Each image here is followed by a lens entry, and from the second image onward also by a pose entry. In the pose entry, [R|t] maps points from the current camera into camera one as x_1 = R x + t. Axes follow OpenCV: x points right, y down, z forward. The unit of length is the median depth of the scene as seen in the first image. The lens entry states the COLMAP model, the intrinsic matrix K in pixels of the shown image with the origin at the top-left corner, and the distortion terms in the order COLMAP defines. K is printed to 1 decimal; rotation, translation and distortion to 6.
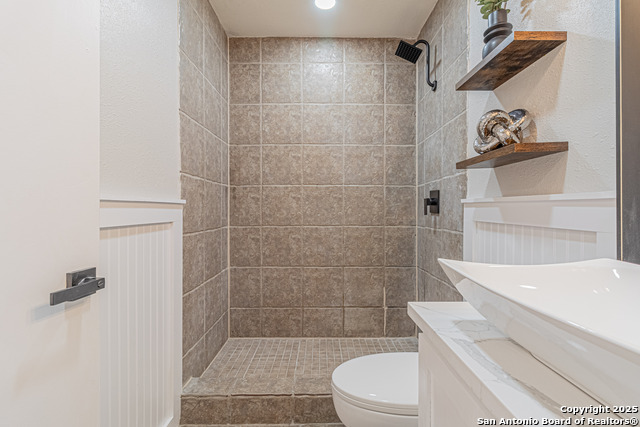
lens RADIAL K [[298.2, 0, 319.4], [0, 298.2, 210.3], [0, 0, 1]] dist [0.003386, 0.001231]
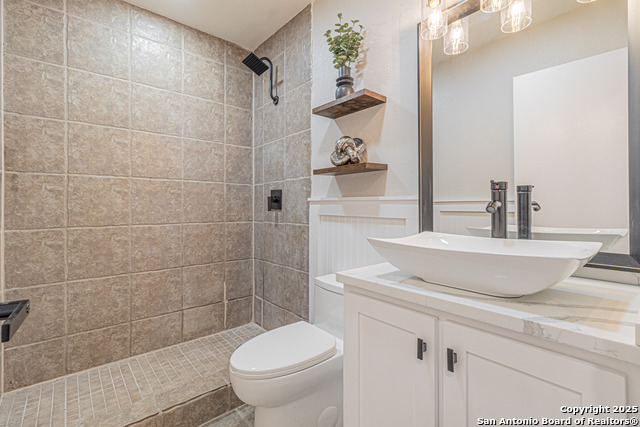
lens RADIAL K [[298.2, 0, 323.2], [0, 298.2, 206.0], [0, 0, 1]] dist [0.003386, 0.001231]
pose [[0.758598, 0.001034, 0.651558, -0.195448], [0.001982, 0.999990, -0.003895, 0.001095], [-0.651556, 0.004246, 0.758589, -0.002851]]
